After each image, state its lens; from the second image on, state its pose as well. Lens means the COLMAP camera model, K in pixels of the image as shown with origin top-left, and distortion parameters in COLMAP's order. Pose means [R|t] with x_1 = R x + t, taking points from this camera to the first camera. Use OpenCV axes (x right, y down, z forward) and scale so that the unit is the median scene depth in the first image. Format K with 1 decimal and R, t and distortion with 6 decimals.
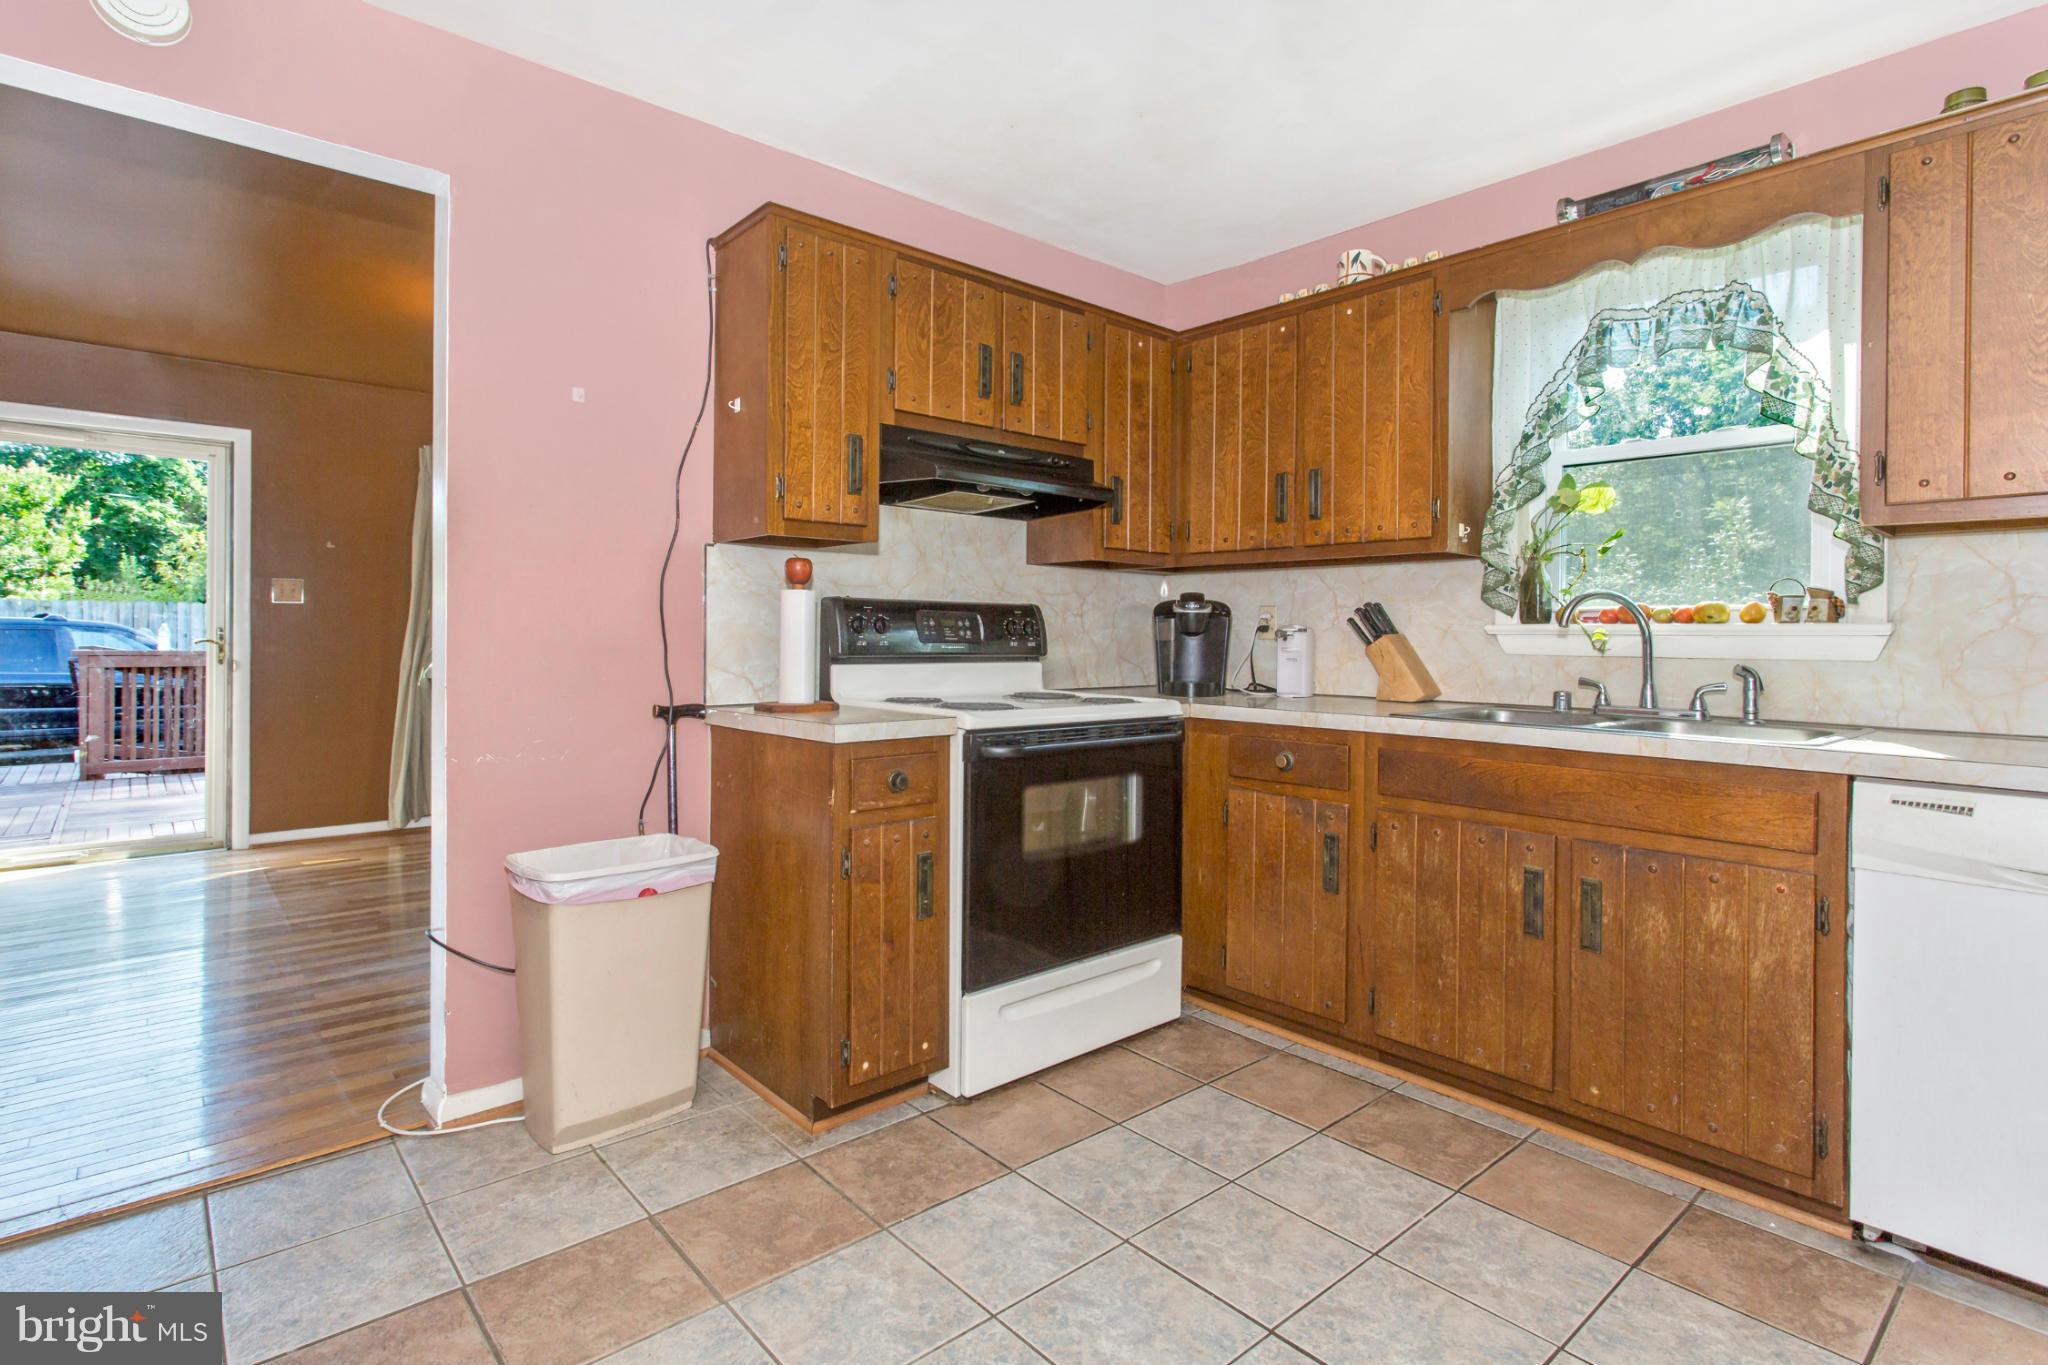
lens RADIAL K [[987.7, 0, 1030.7], [0, 987.7, 640.7], [0, 0, 1]] dist [0.003313, 0.001869]
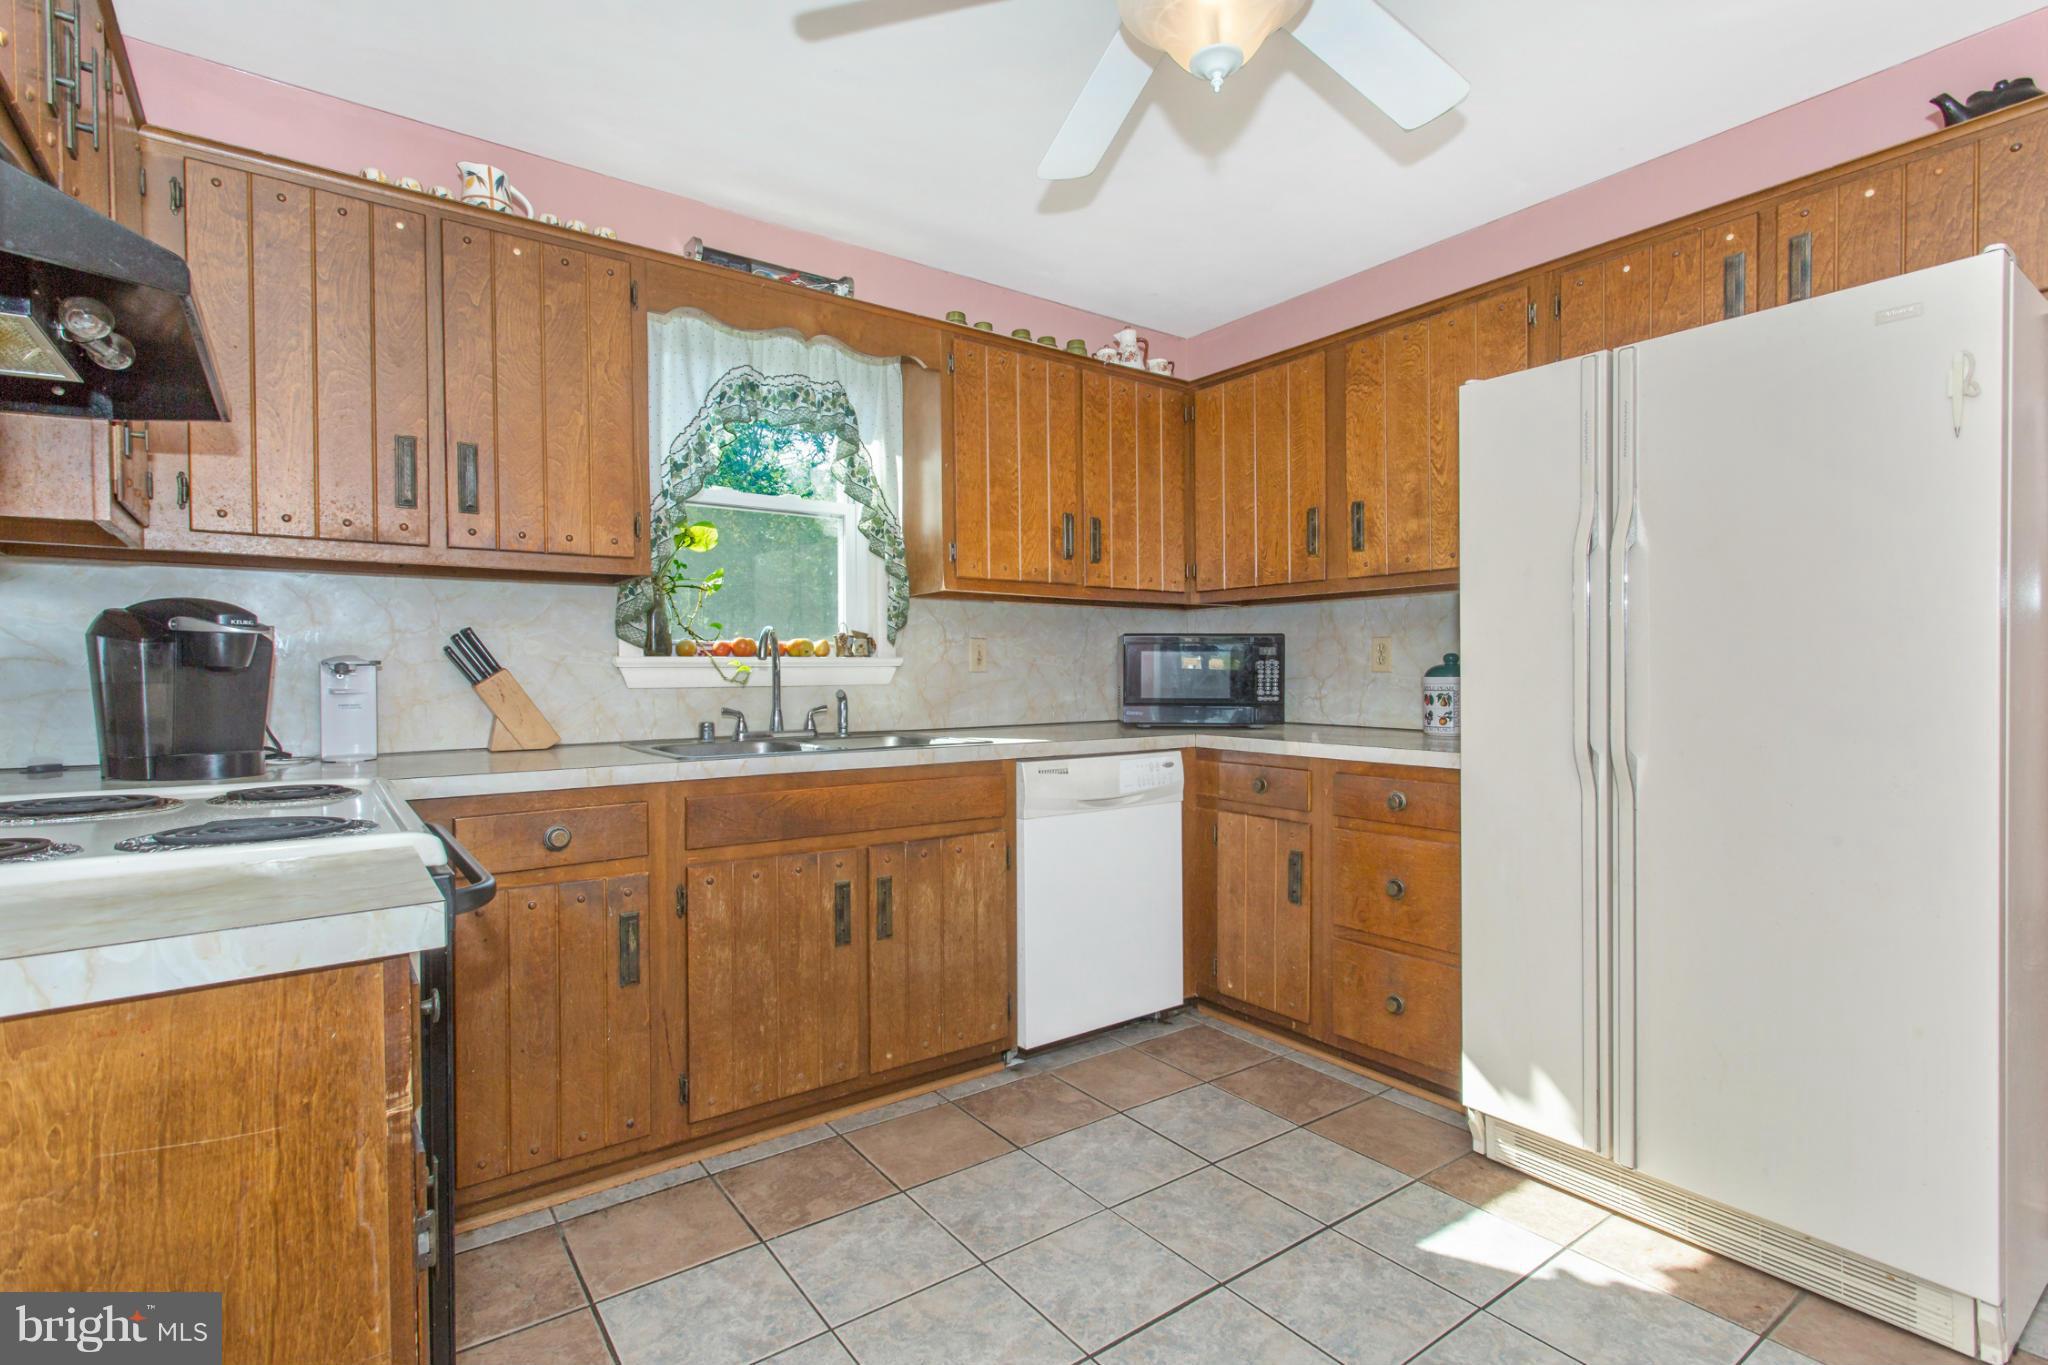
lens RADIAL K [[978.4, 0, 1022.7], [0, 978.4, 688.5], [0, 0, 1]] dist [0.001909, 0.000856]
pose [[0.103684, -0.025644, 0.994280, -0.495461], [0.011667, 0.999630, 0.024565, -0.005576], [-0.994542, 0.009053, 0.103945, 0.642861]]
